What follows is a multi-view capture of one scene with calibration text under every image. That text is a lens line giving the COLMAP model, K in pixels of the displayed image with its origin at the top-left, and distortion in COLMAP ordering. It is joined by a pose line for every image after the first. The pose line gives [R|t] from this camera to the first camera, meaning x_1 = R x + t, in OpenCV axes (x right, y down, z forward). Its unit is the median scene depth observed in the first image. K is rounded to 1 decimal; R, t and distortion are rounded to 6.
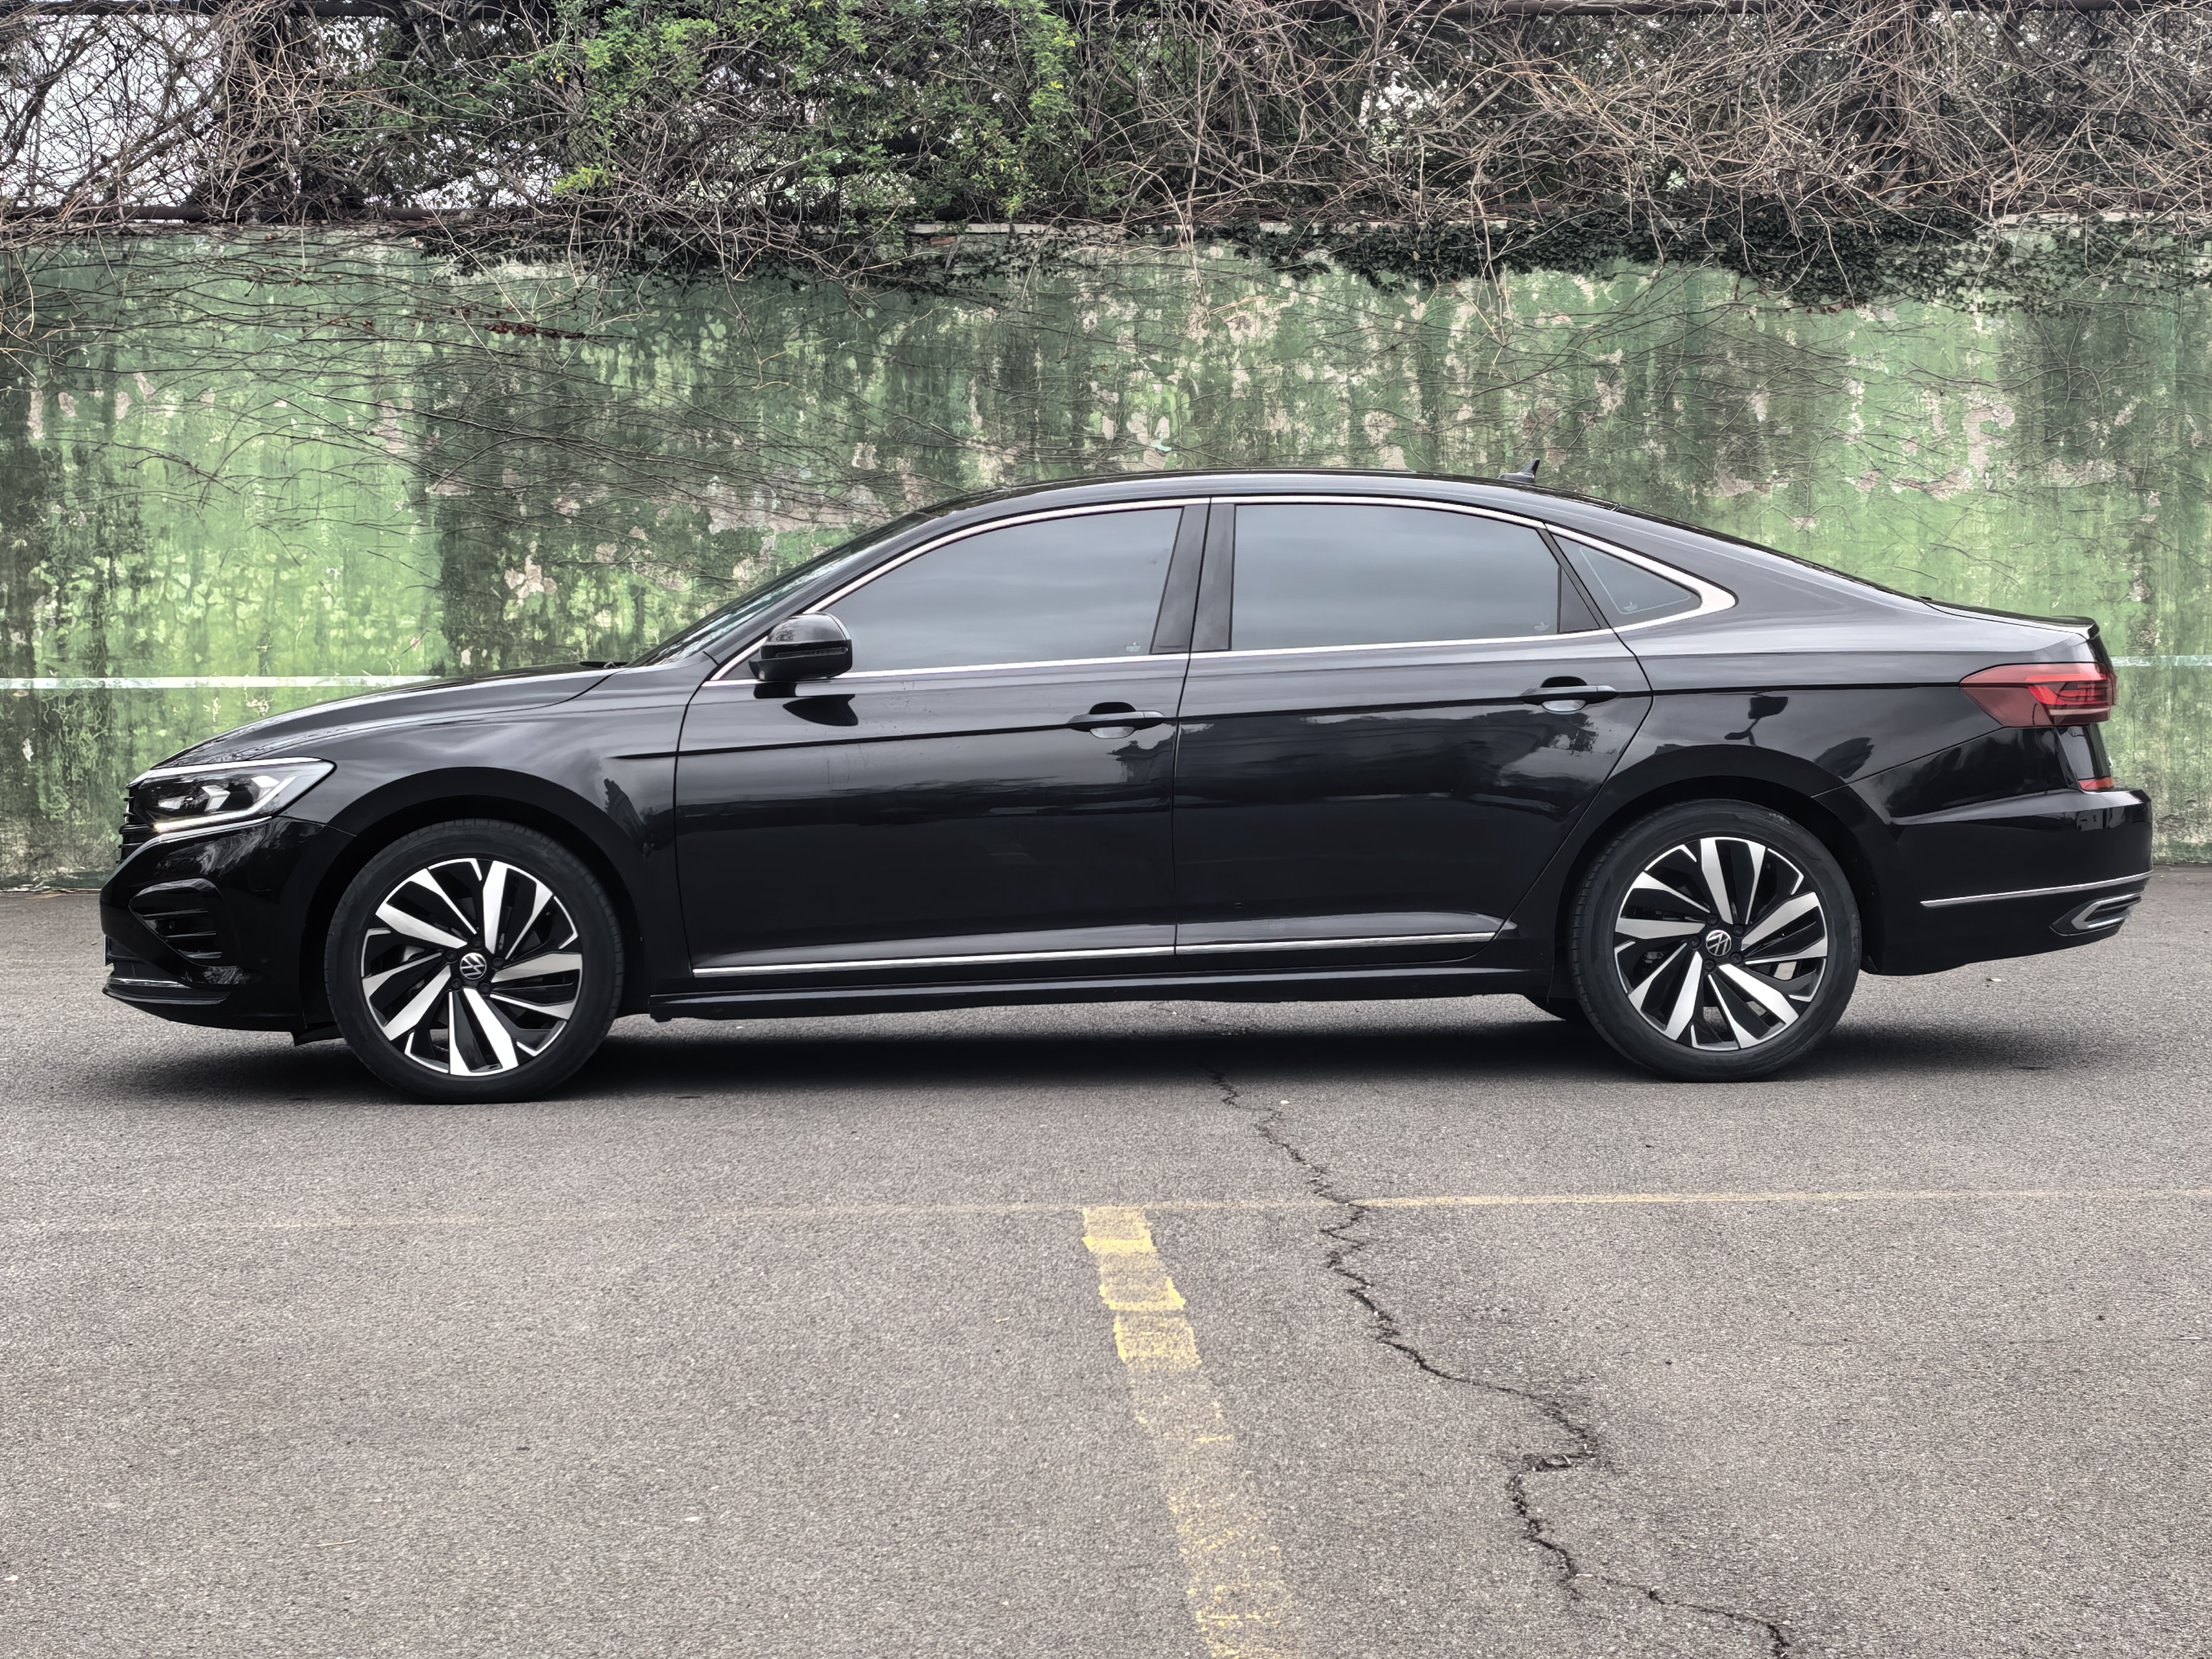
lens RADIAL K [[4810.6, 0, 1108.8], [0, 4810.6, 841.0], [0, 0, 1]] dist [0.247499, 0.000000]
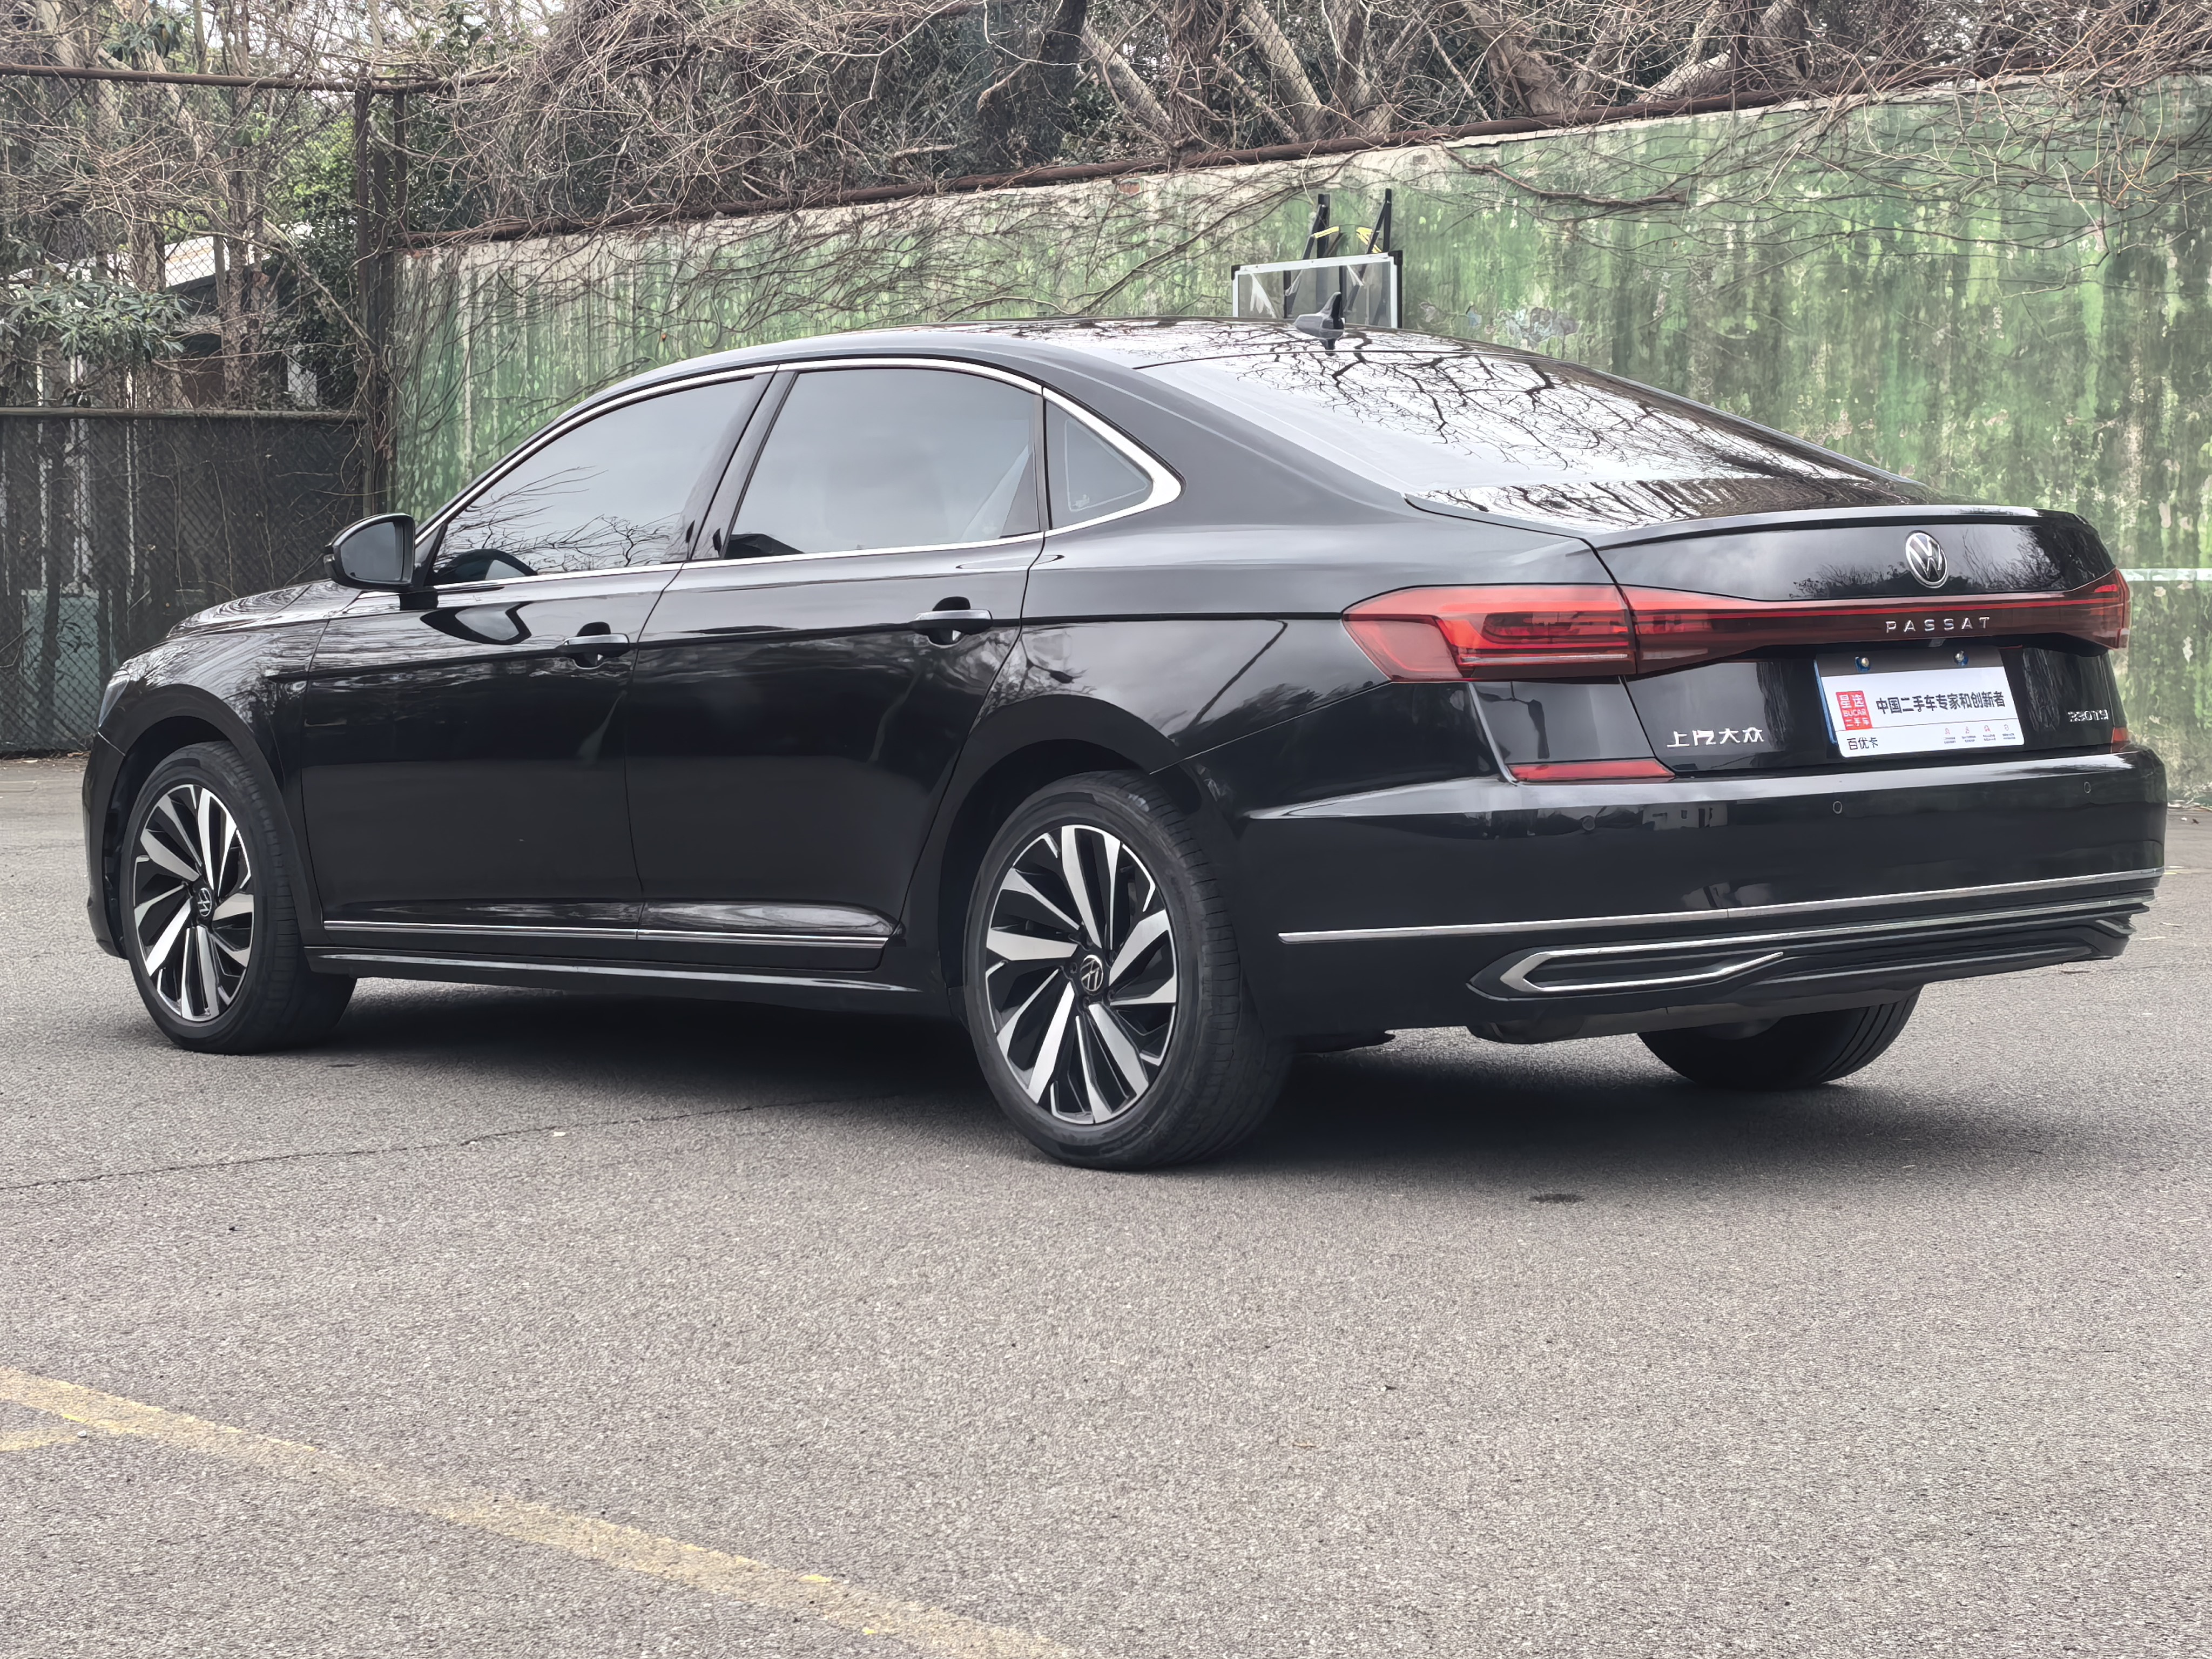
lens RADIAL K [[4818.5, 0, 1108.4], [0, 4818.5, 826.3], [0, 0, 1]] dist [0.210635, 0.000000]
pose [[0.610782, 0.046762, -0.790417, 0.683151], [-0.027694, 0.998905, 0.037696, -0.027169], [0.791314, -0.001134, 0.611409, 0.561703]]
